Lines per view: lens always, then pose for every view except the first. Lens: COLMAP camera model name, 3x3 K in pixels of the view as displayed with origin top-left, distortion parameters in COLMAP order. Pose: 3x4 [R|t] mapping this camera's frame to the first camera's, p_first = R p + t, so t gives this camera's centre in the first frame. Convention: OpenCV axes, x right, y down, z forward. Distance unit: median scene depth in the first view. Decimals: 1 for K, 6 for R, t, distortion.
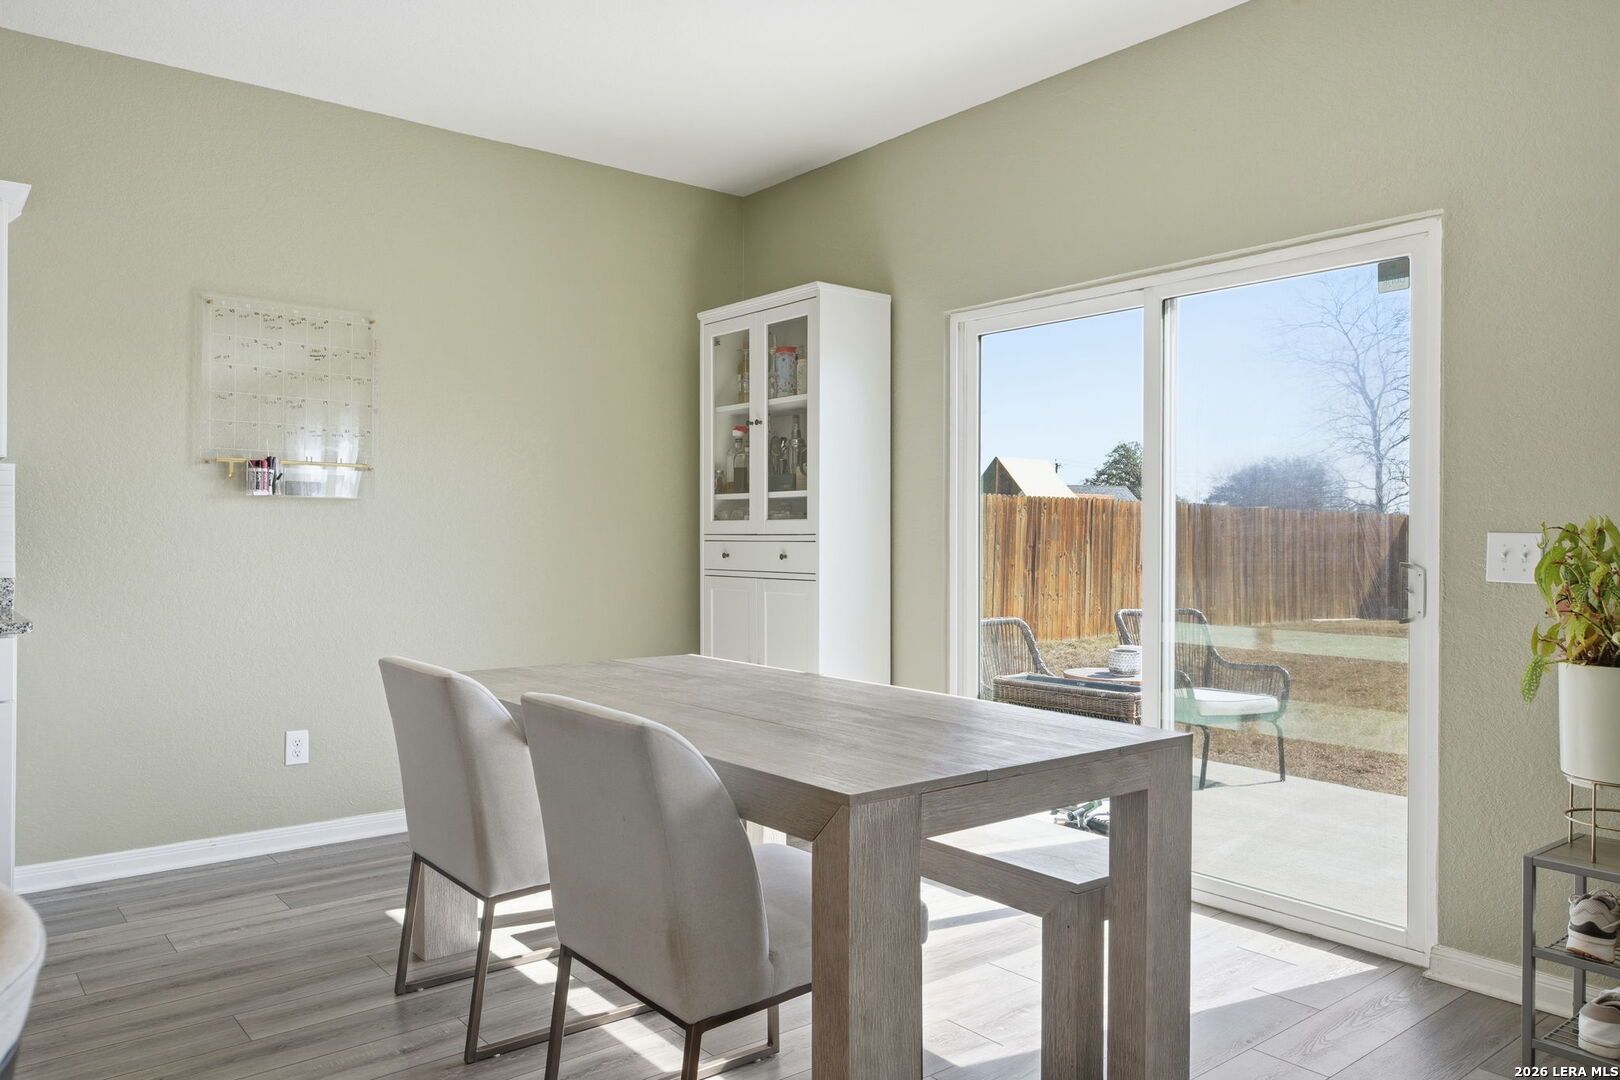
lens RADIAL K [[1139.4, 0, 805.3], [0, 1139.4, 544.6], [0, 0, 1]] dist [-0.005120, -0.005285]
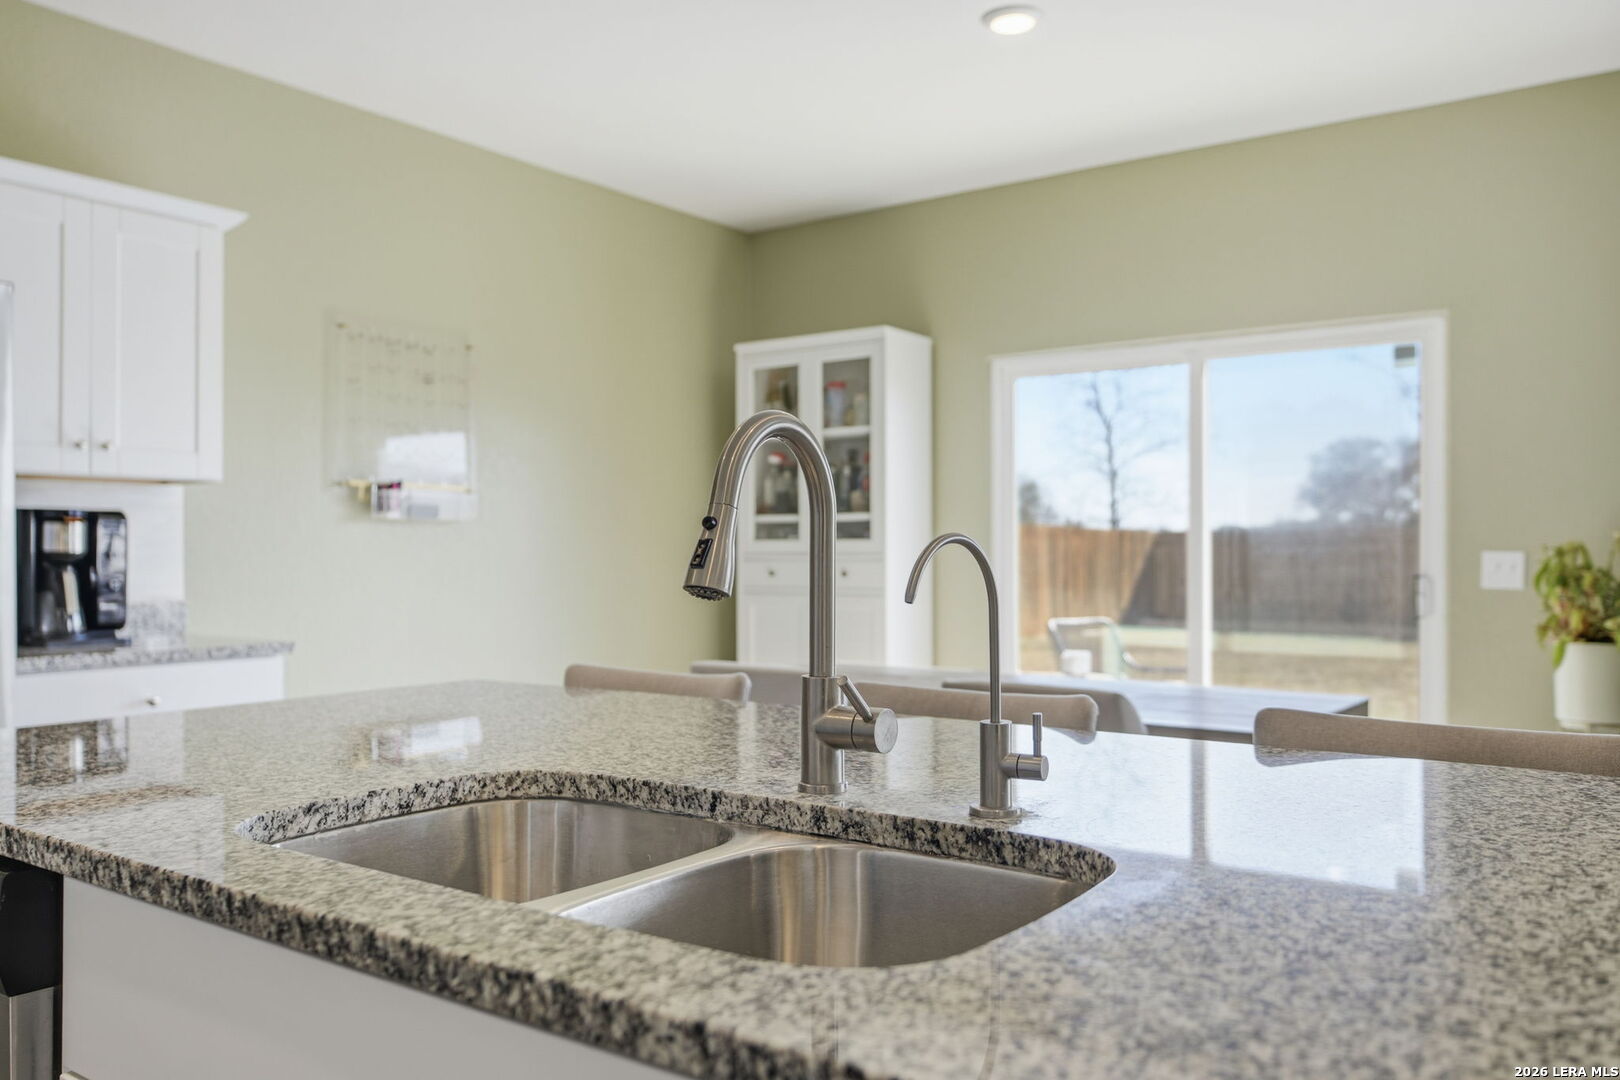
lens RADIAL K [[1256.4, 0, 809.1], [0, 1256.4, 541.2], [0, 0, 1]] dist [-0.001596, -0.001497]
pose [[0.966892, -0.001444, 0.255182, -0.363562], [0.005585, 0.999864, -0.015502, -0.002607], [-0.255125, 0.016414, 0.966769, -0.159140]]
